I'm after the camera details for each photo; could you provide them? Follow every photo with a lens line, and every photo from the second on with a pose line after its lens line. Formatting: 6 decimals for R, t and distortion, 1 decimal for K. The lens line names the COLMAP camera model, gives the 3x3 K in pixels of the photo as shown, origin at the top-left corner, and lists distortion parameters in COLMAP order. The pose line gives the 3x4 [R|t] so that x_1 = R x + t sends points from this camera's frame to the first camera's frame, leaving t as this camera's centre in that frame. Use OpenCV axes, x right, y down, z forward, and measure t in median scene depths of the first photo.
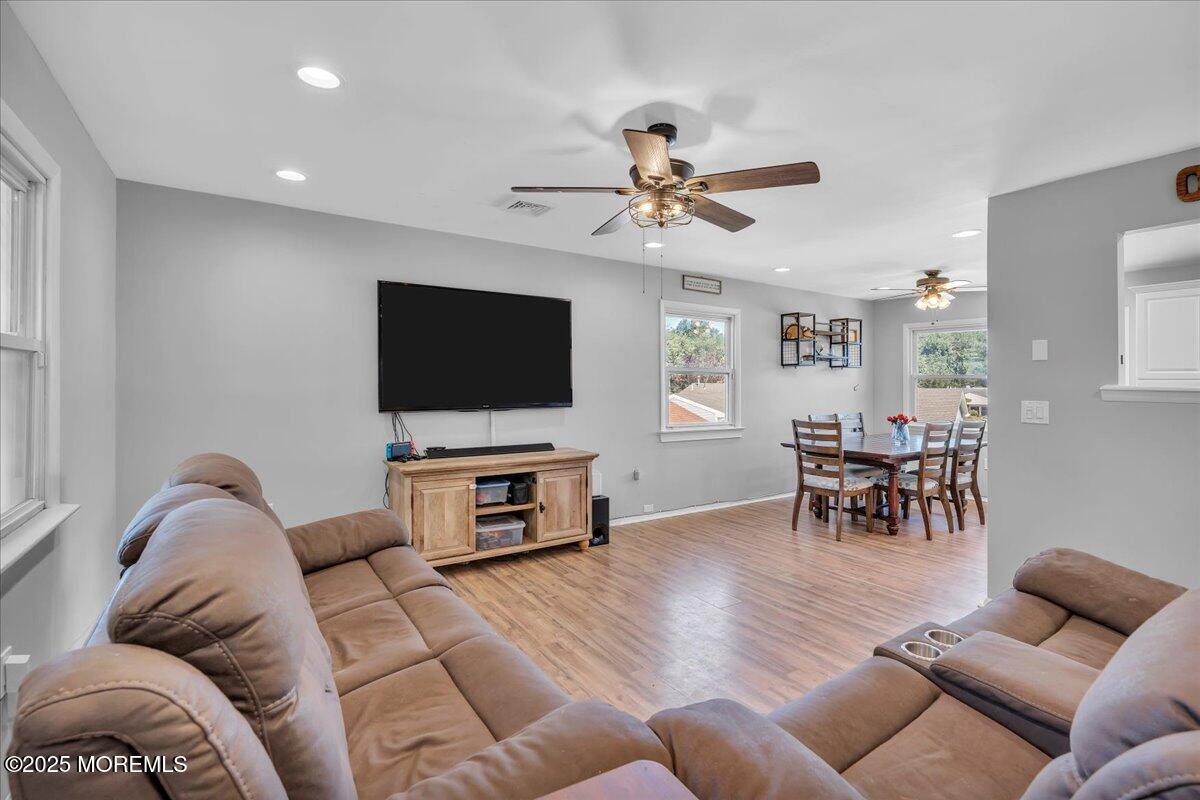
lens RADIAL K [[527.2, 0, 627.6], [0, 527.2, 379.8], [0, 0, 1]] dist [-0.000408, 0.000178]
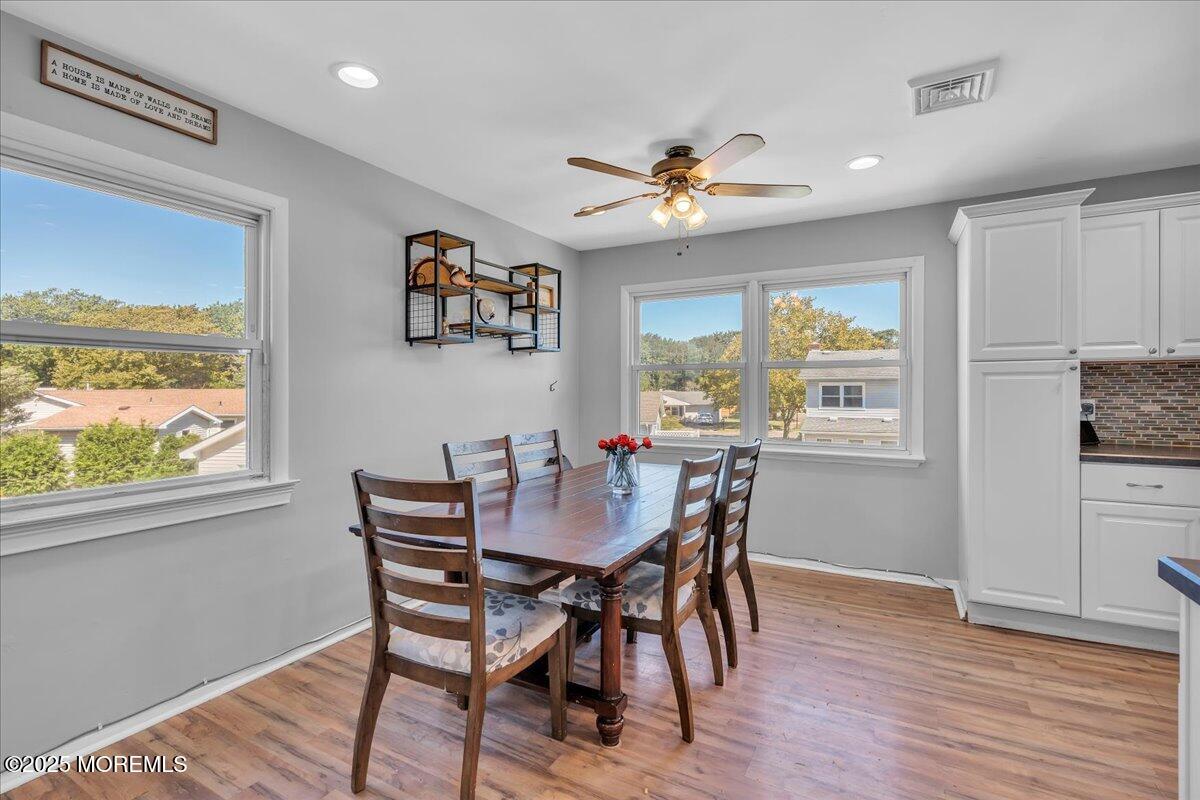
lens RADIAL K [[527.2, 0, 627.6], [0, 527.2, 379.8], [0, 0, 1]] dist [-0.000408, 0.000178]
pose [[0.873687, 0.003934, 0.486472, 0.235932], [0.000926, 0.999952, -0.009750, 0.015322], [-0.486487, 0.008969, 0.873642, 0.474792]]
